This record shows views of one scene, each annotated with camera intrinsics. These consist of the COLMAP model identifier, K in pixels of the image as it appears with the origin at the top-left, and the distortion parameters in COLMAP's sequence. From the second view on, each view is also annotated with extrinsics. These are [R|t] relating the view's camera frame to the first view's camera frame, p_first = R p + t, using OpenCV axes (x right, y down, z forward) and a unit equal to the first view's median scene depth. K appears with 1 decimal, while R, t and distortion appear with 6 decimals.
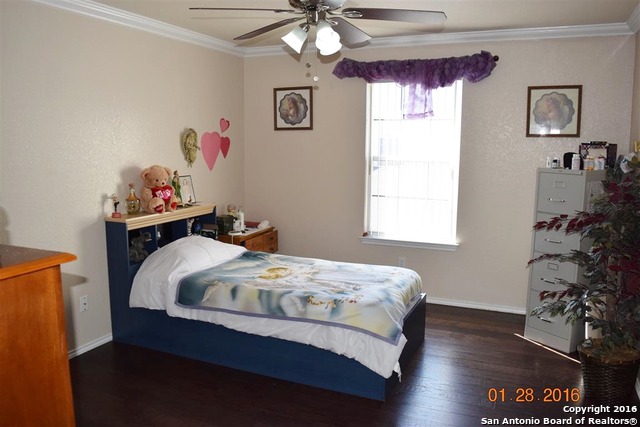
lens RADIAL K [[510.9, 0, 320.0], [0, 510.9, 214.0], [0, 0, 1]] dist [-0.073672, -0.002928]
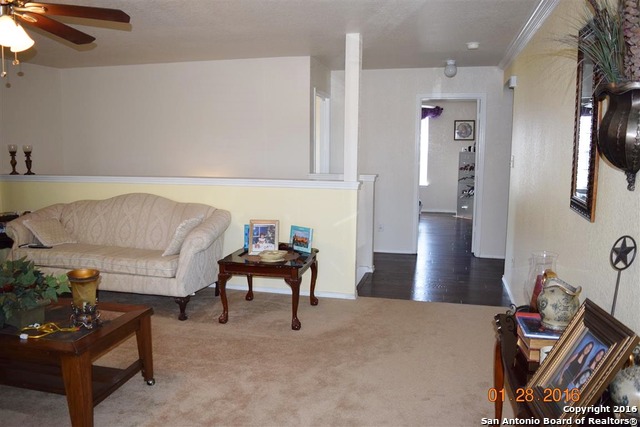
lens RADIAL K [[510.9, 0, 320.2], [0, 510.9, 213.2], [0, 0, 1]] dist [-0.073672, -0.002928]
pose [[0.987063, -0.019418, 0.159151, -0.711073], [0.018414, 0.999800, 0.007783, 0.191656], [-0.159270, -0.004752, 0.987224, -1.505639]]
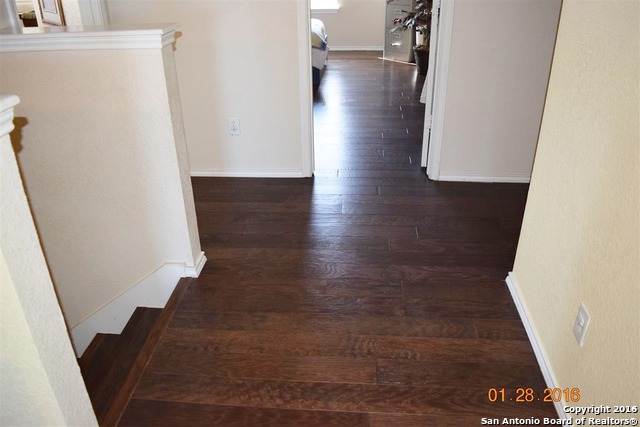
lens RADIAL K [[510.9, 0, 320.4], [0, 510.9, 213.6], [0, 0, 1]] dist [-0.073672, -0.002928]
pose [[0.947934, -0.166889, 0.271238, -0.336876], [0.061405, 0.931494, 0.358537, 0.100755], [-0.312492, -0.323214, 0.893242, -0.617994]]
